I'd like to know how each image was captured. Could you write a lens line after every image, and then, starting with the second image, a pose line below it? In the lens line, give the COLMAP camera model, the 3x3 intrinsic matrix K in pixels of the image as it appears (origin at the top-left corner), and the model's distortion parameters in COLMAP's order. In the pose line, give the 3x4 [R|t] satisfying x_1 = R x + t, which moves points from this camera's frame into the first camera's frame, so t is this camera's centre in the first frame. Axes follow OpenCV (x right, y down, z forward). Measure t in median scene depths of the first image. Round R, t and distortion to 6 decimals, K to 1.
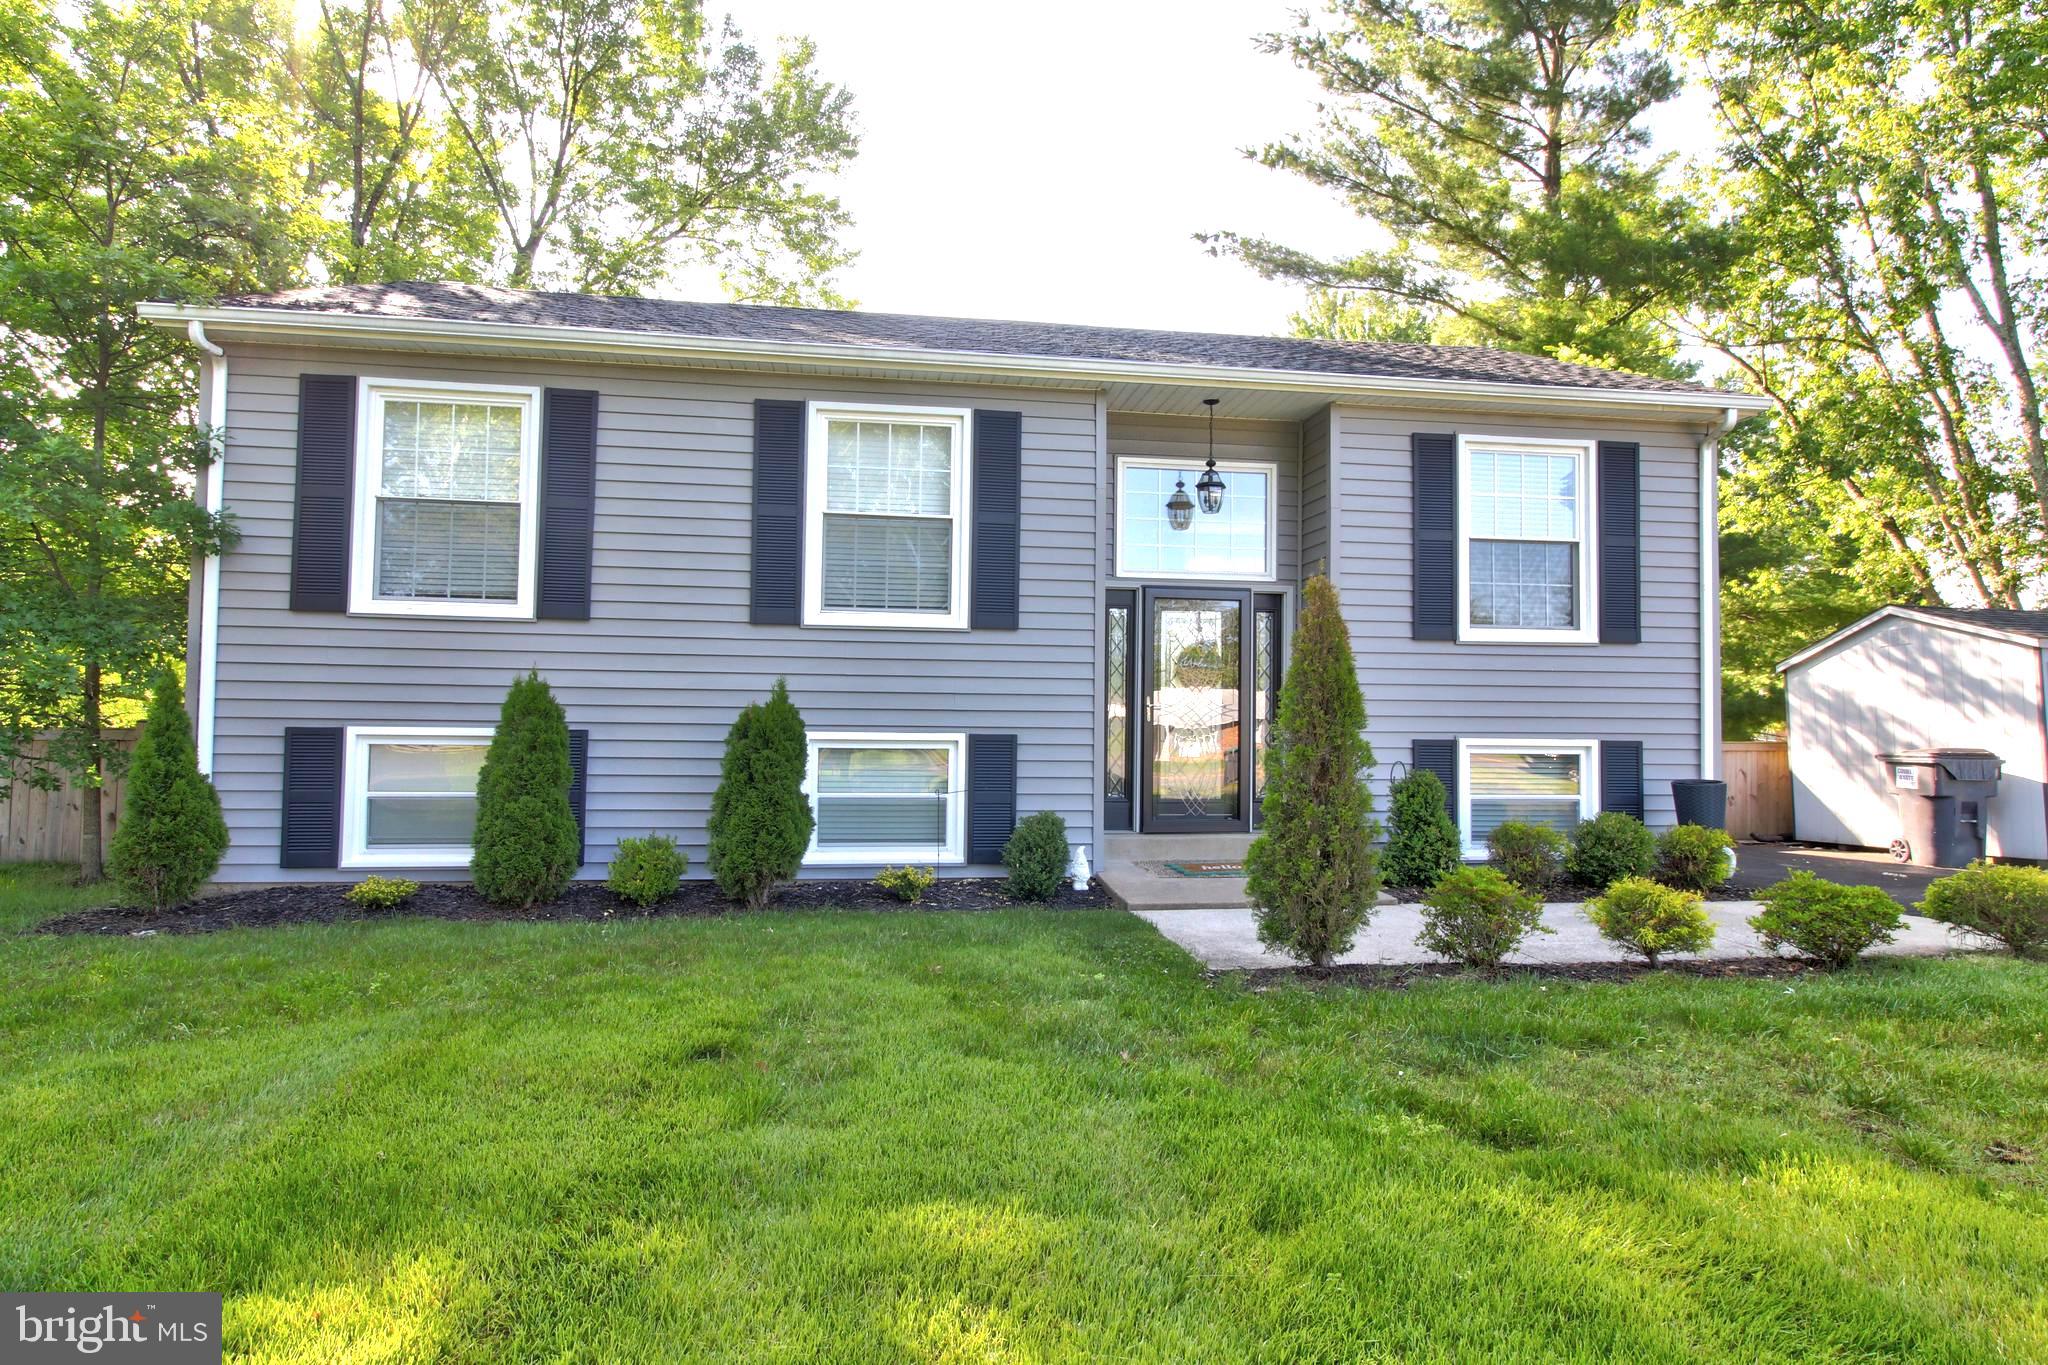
lens RADIAL K [[1093.7, 0, 1024.3], [0, 1093.7, 673.7], [0, 0, 1]] dist [0.011422, -0.015635]
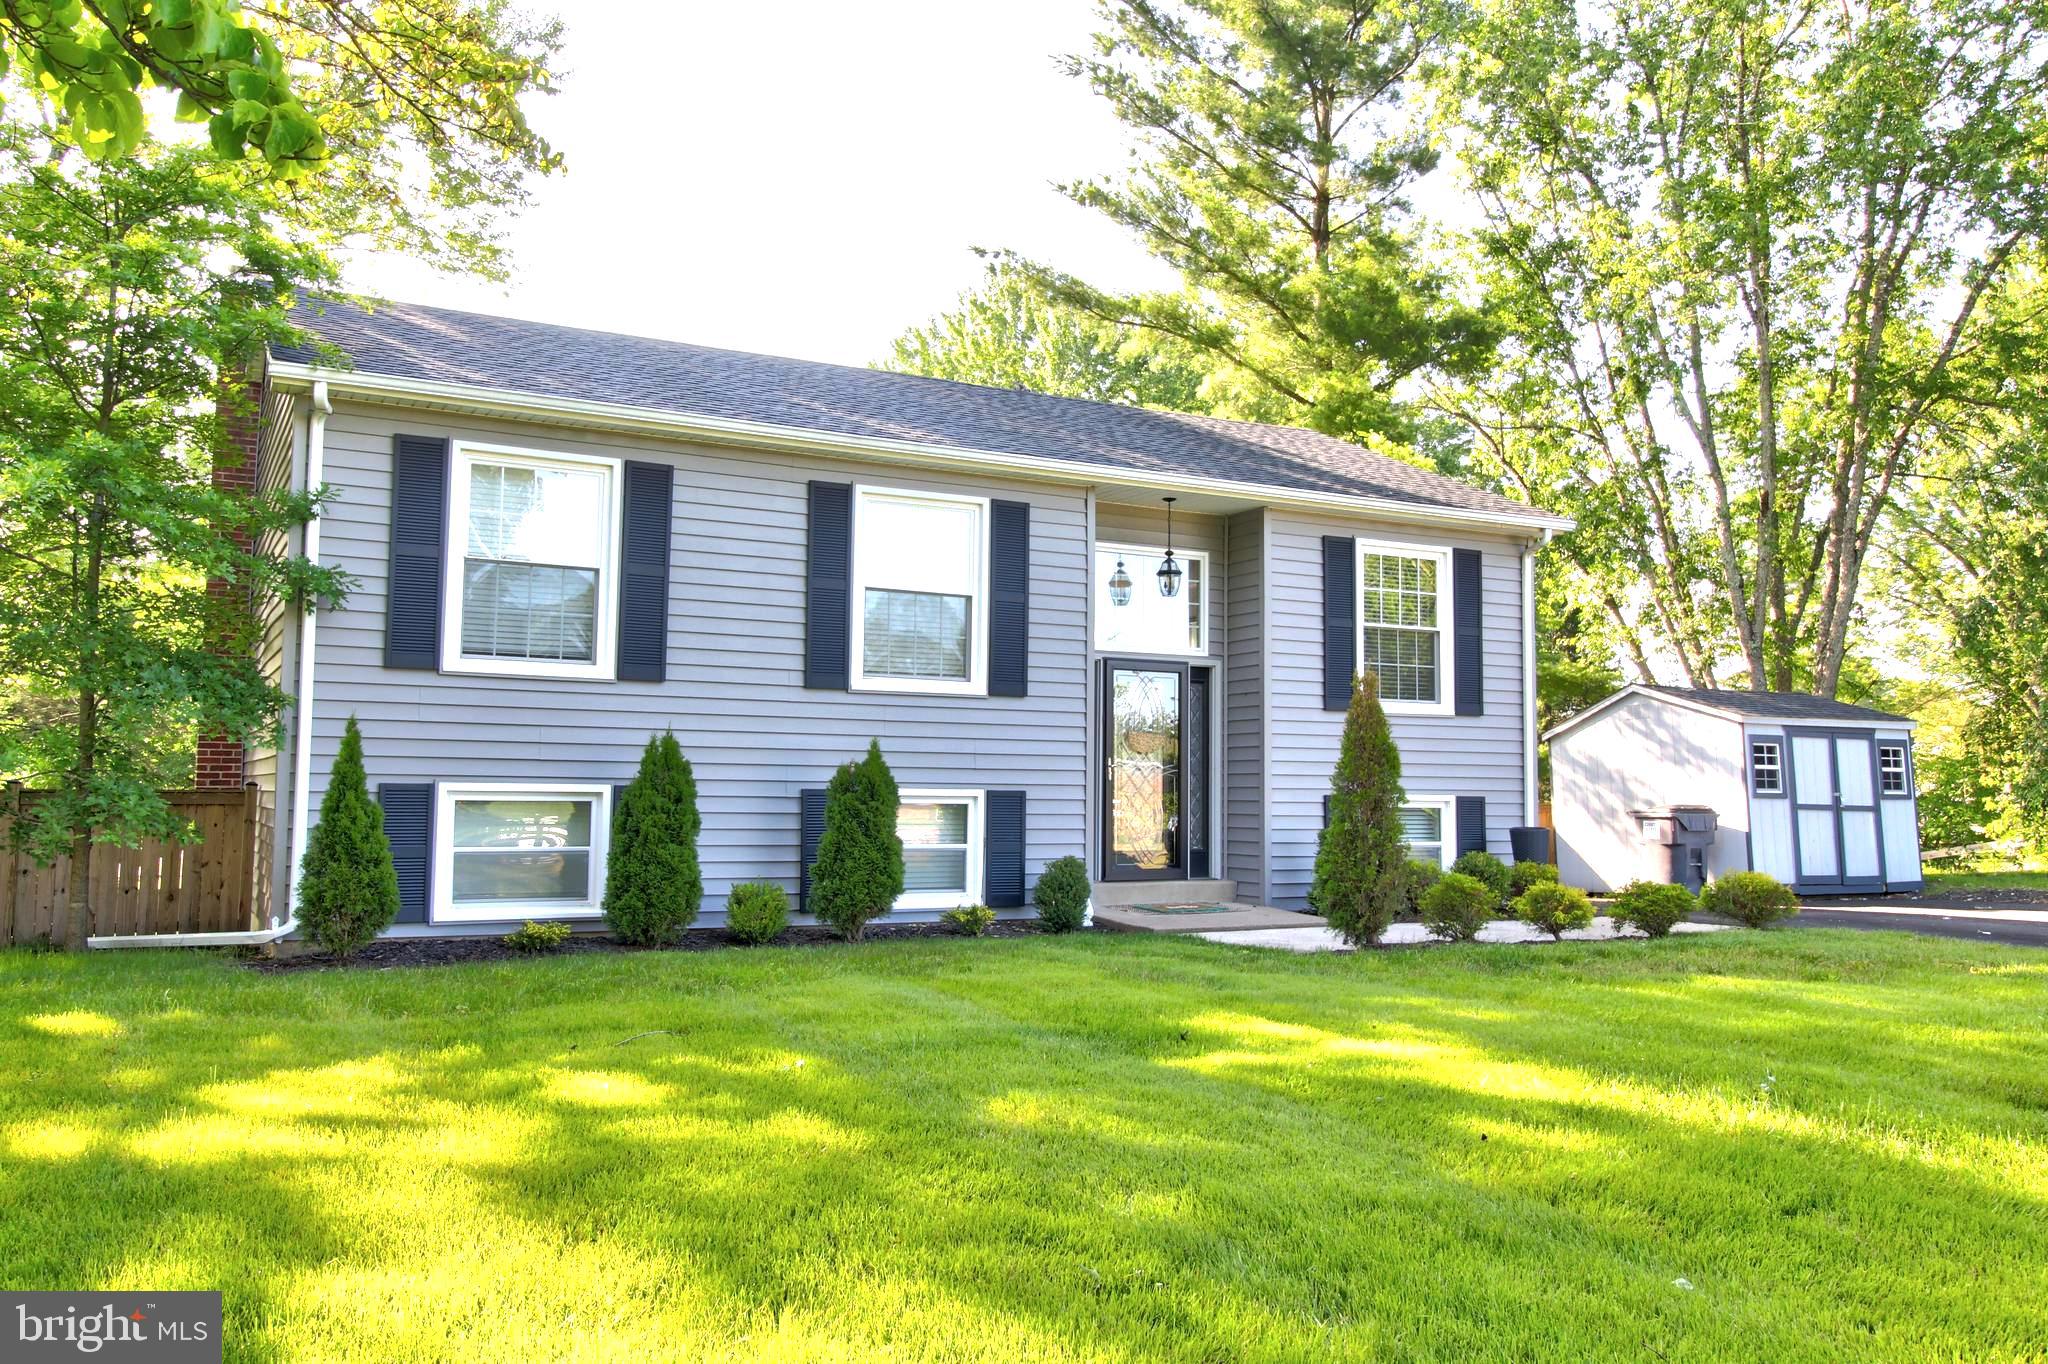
lens RADIAL K [[1557.6, 0, 1024.0], [0, 1557.6, 682.0], [0, 0, 1]] dist [0.026010, -0.000643]
pose [[0.941448, 0.020465, 0.336537, -0.321593], [-0.008908, 0.999318, -0.035849, 0.000844], [-0.337041, 0.030752, 0.940988, -0.294082]]
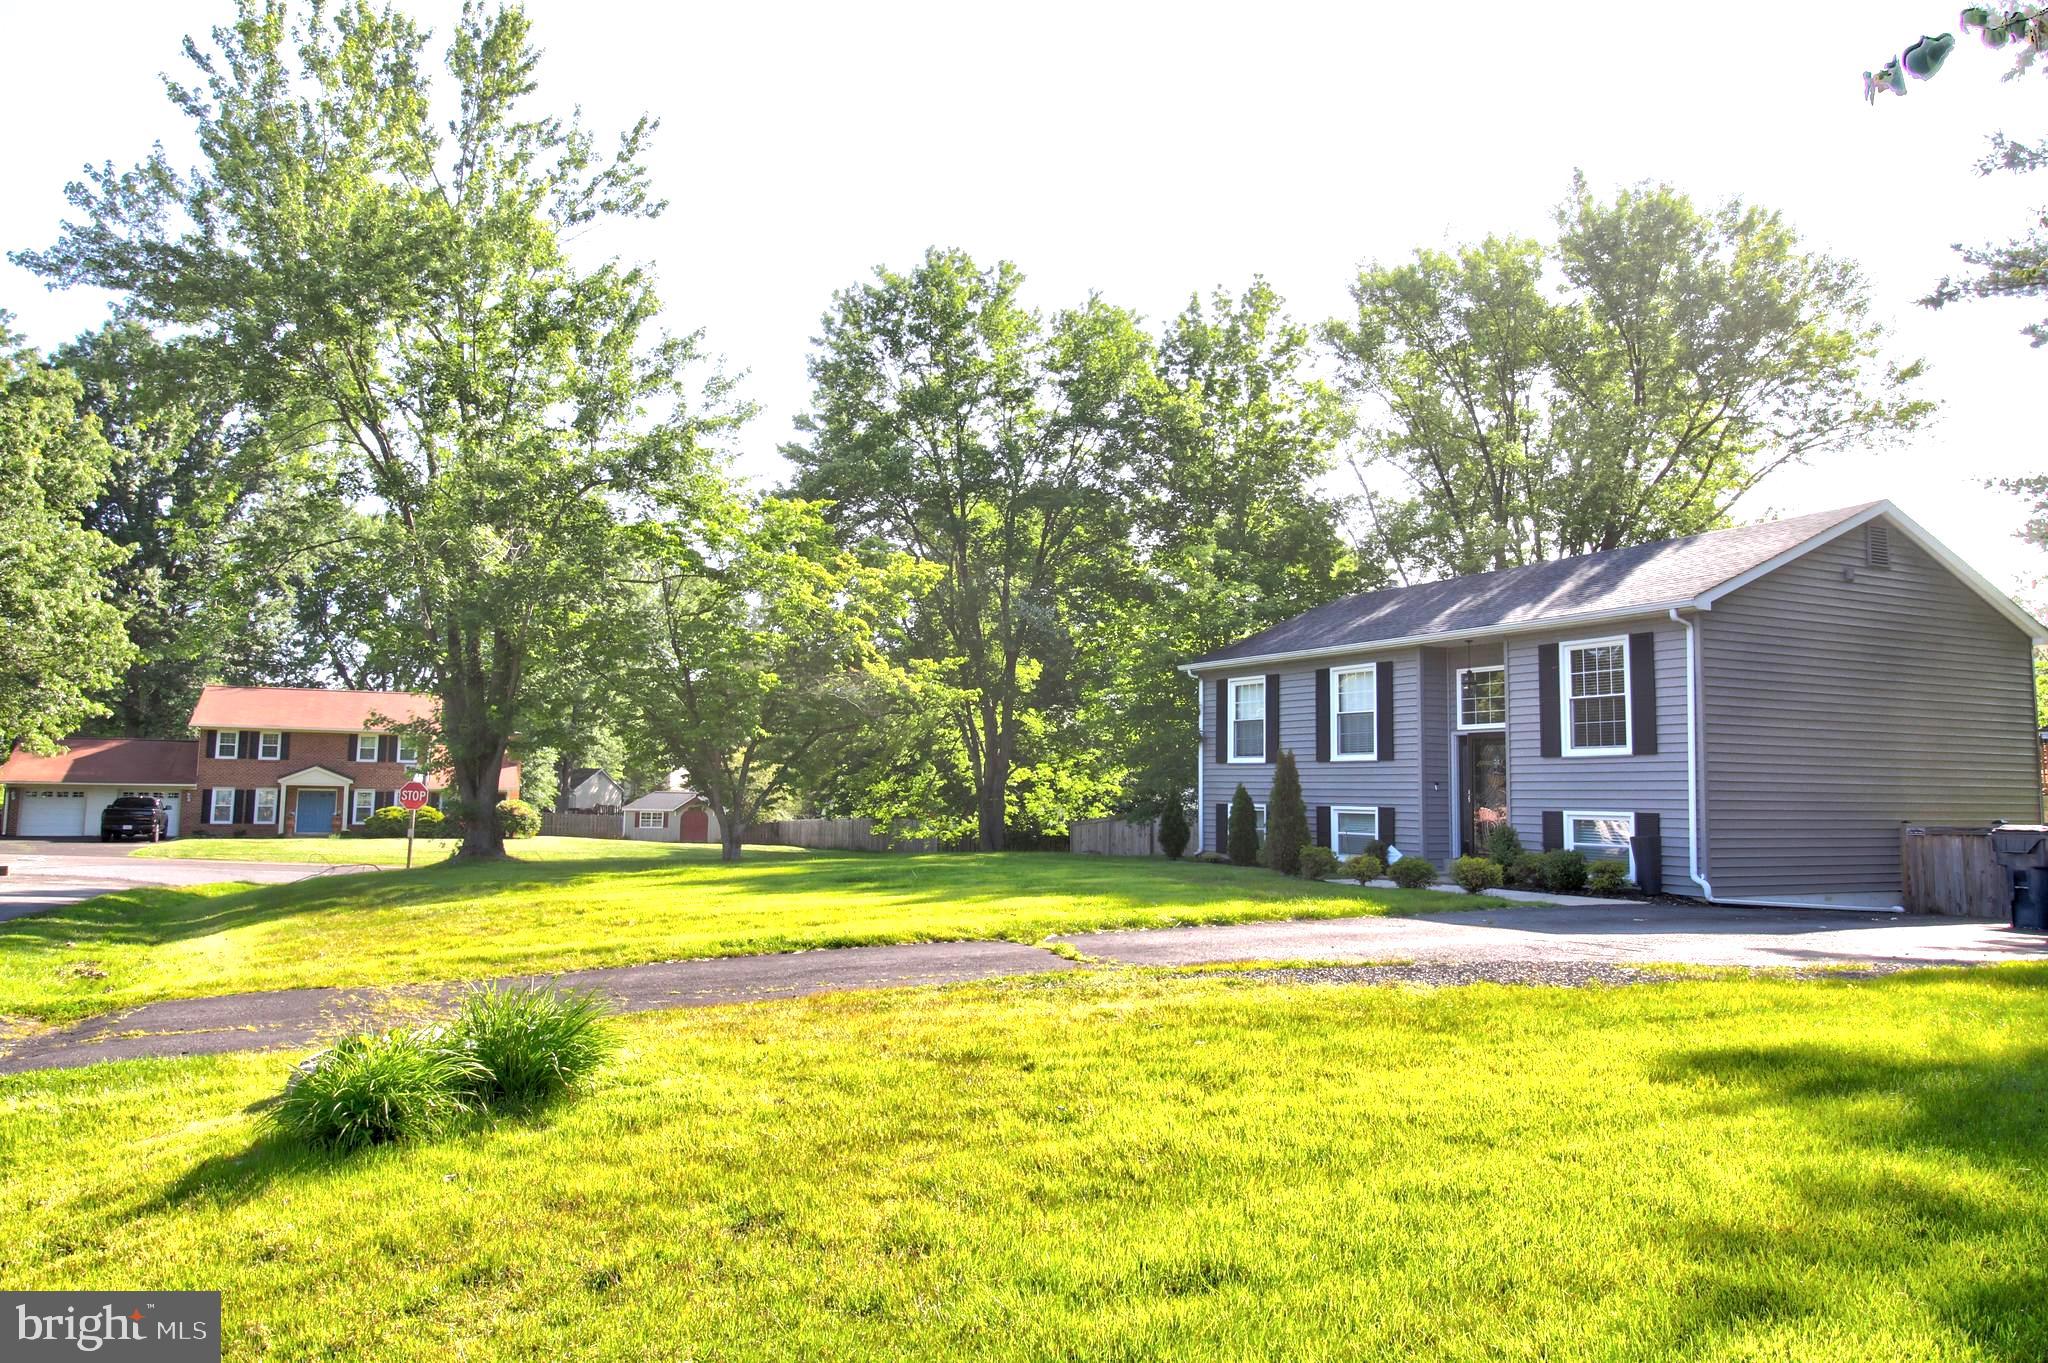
lens RADIAL K [[1382.9, 0, 1024.0], [0, 1382.9, 681.5], [0, 0, 1]] dist [0.009685, 0.001193]
pose [[0.313651, -0.090872, -0.945180, 1.447574], [-0.010214, 0.995030, -0.099054, 0.051887], [0.949483, 0.040723, 0.311164, -0.356689]]
